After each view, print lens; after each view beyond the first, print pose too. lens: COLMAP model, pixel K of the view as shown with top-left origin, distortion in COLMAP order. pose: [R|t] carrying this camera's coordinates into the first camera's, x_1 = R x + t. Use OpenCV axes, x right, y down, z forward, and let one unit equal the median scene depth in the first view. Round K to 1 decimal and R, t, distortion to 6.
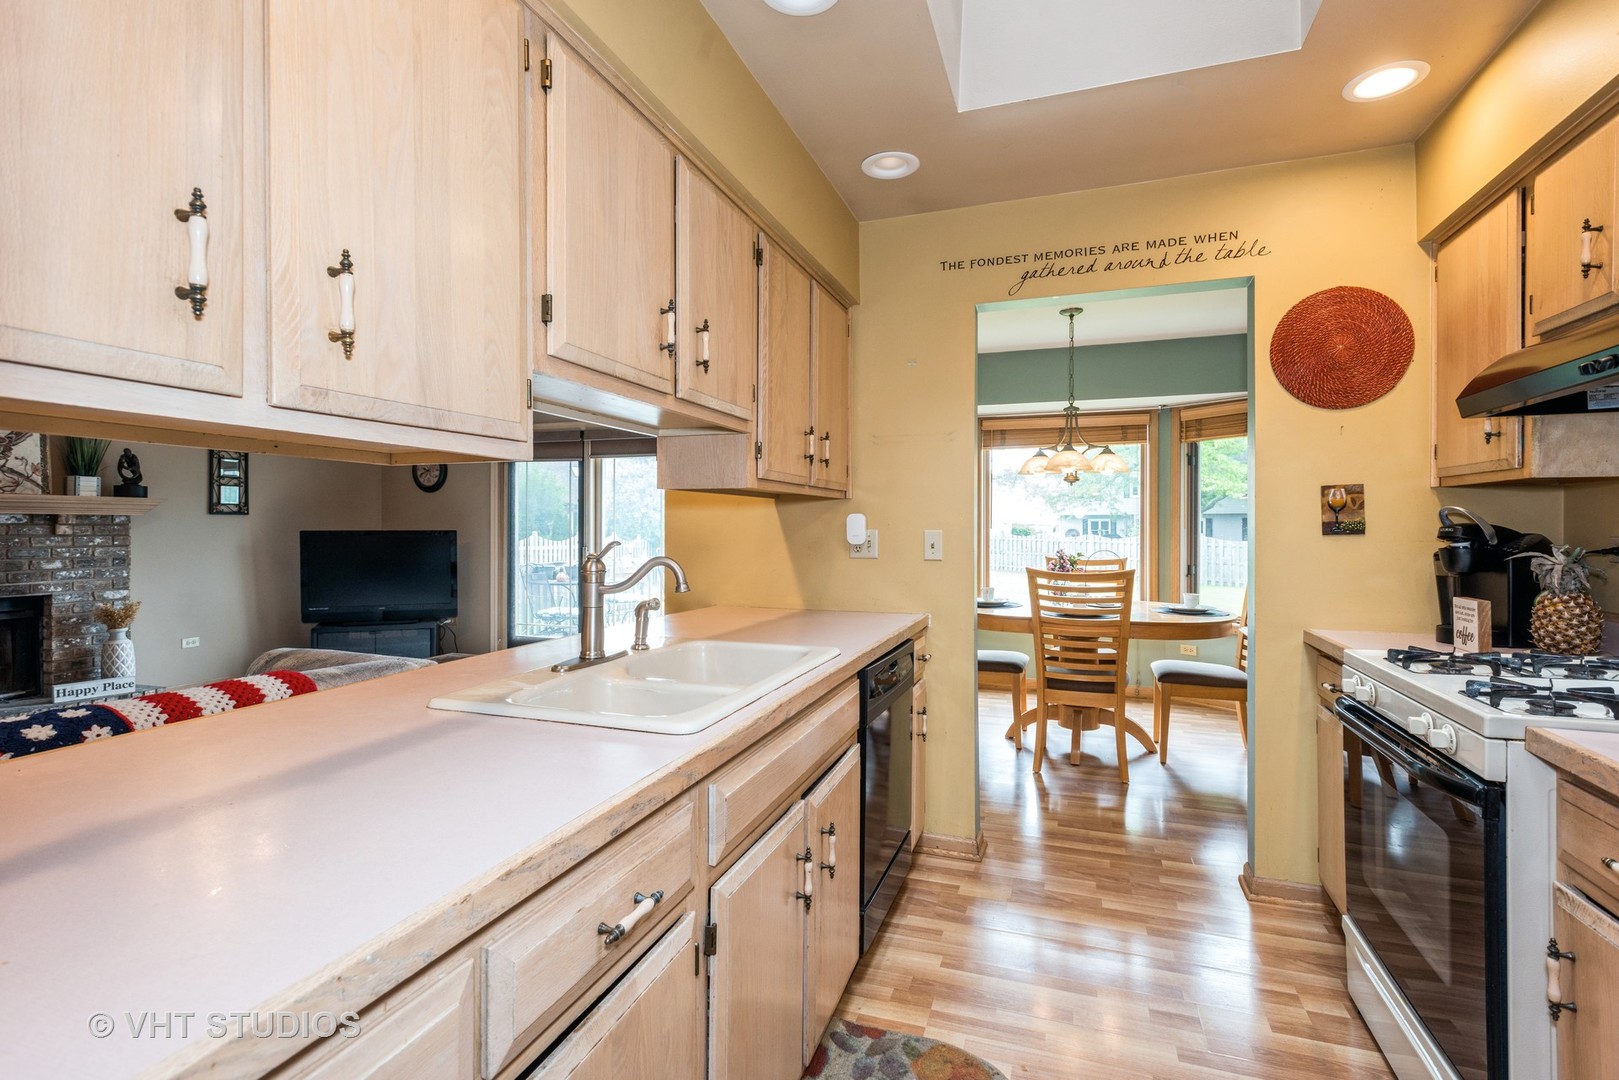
lens RADIAL K [[763.8, 0, 798.2], [0, 763.8, 525.5], [0, 0, 1]] dist [0.005888, -0.000222]
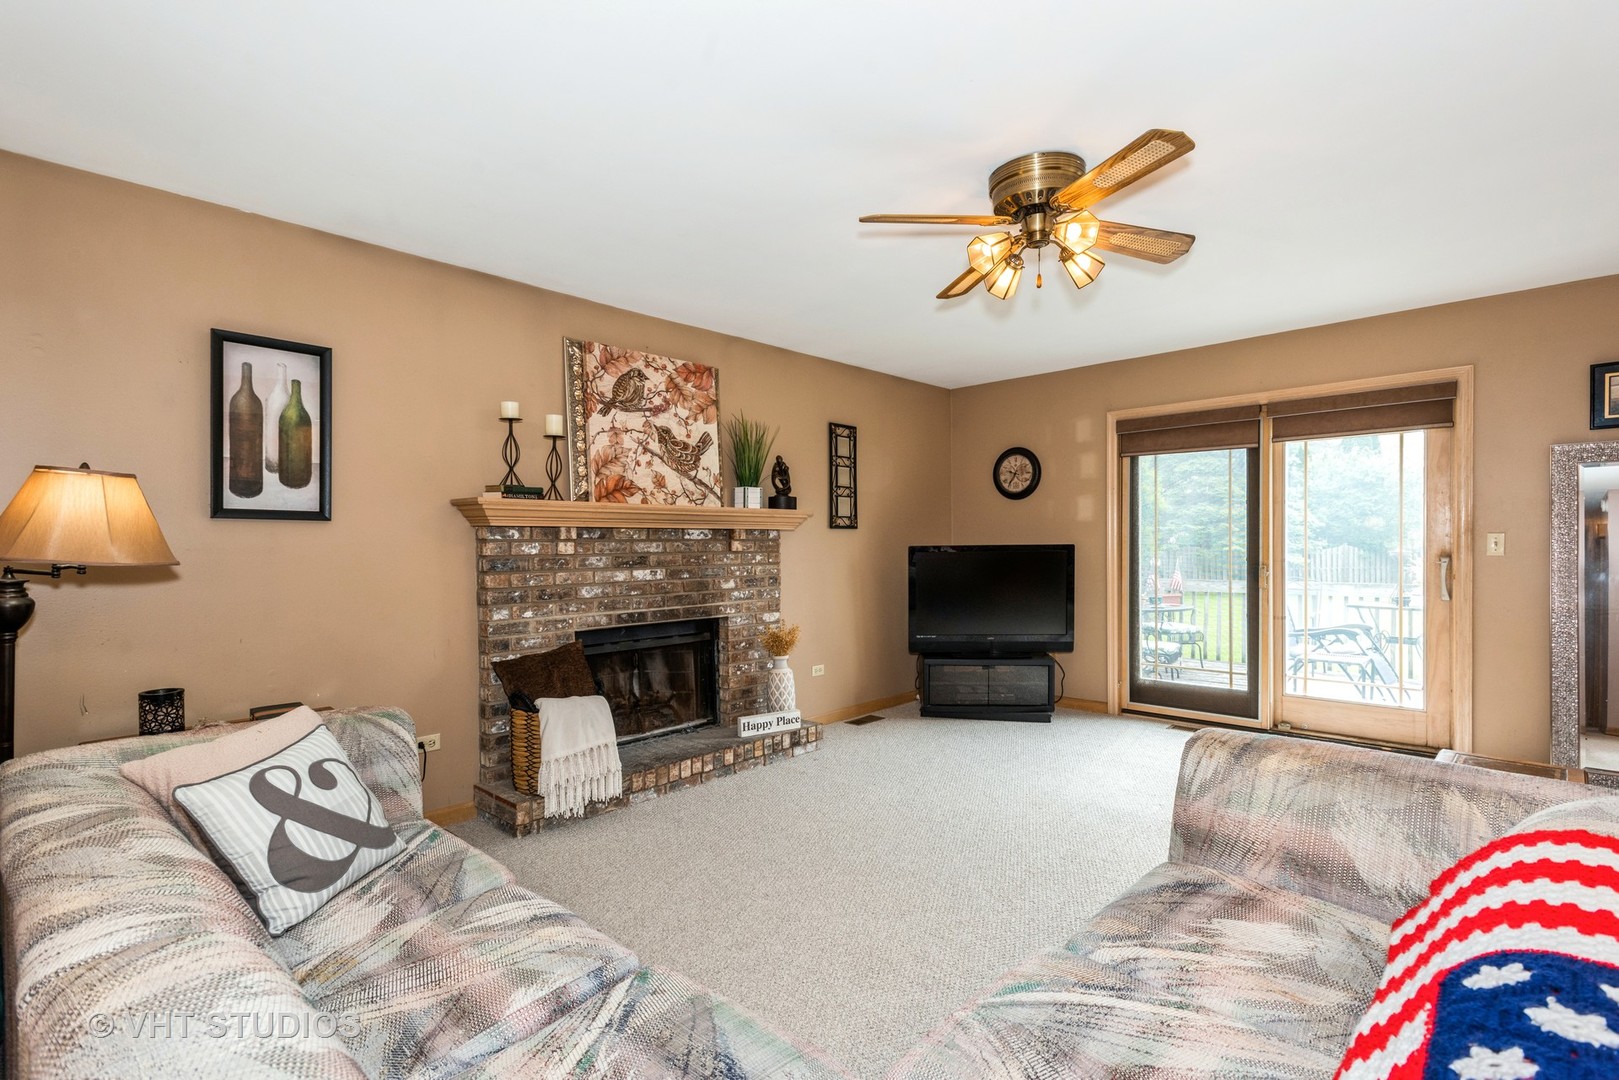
lens RADIAL K [[763.8, 0, 802.2], [0, 763.8, 549.2], [0, 0, 1]] dist [0.005888, -0.000222]
pose [[0.910867, -0.009700, -0.412586, -0.492435], [0.012515, 0.999913, 0.004120, 0.006493], [0.412510, -0.008916, 0.910909, 0.196403]]
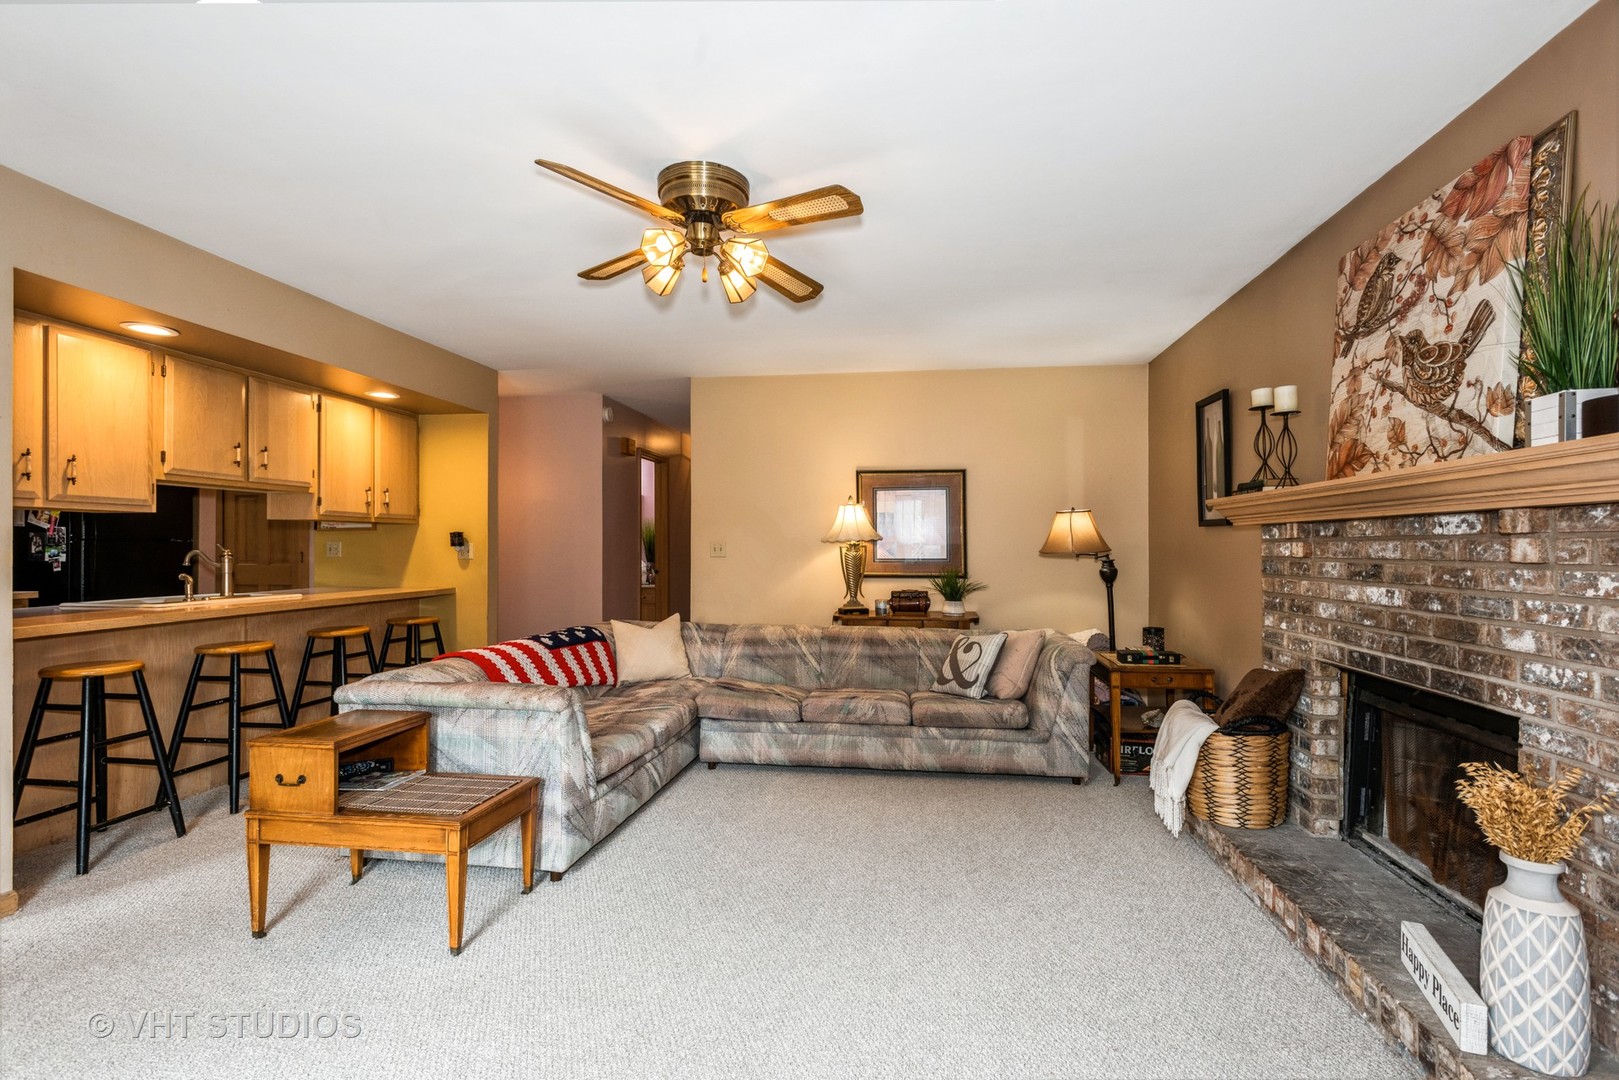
lens RADIAL K [[763.8, 0, 809.7], [0, 763.8, 547.4], [0, 0, 1]] dist [0.005888, -0.000222]
pose [[-0.980713, -0.008510, -0.195266, -0.526411], [-0.008722, 0.999962, 0.000229, 0.007230], [0.195257, 0.001928, -0.980750, 1.252557]]
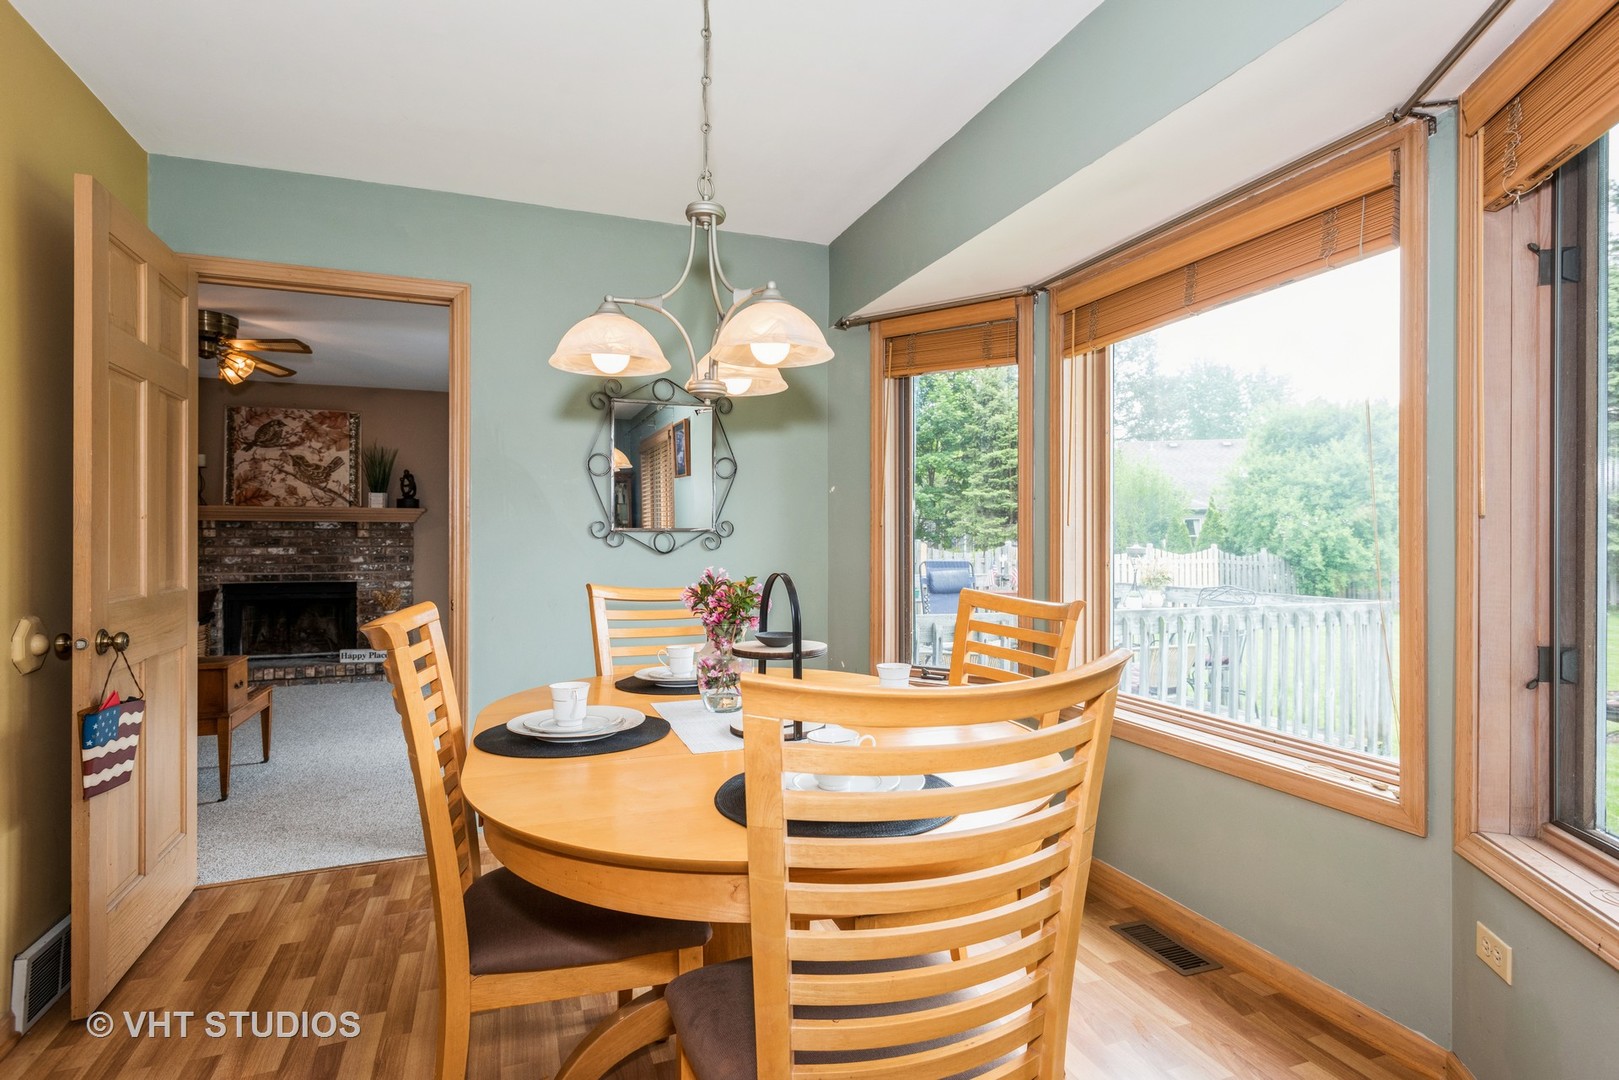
lens RADIAL K [[824.9, 0, 812.0], [0, 824.9, 542.7], [0, 0, 1]] dist [0.000393, 0.002464]
pose [[0.639141, -0.016451, -0.768913, 0.613454], [0.007091, 0.999855, -0.015497, 0.047583], [0.769057, 0.004453, 0.639165, 0.662457]]
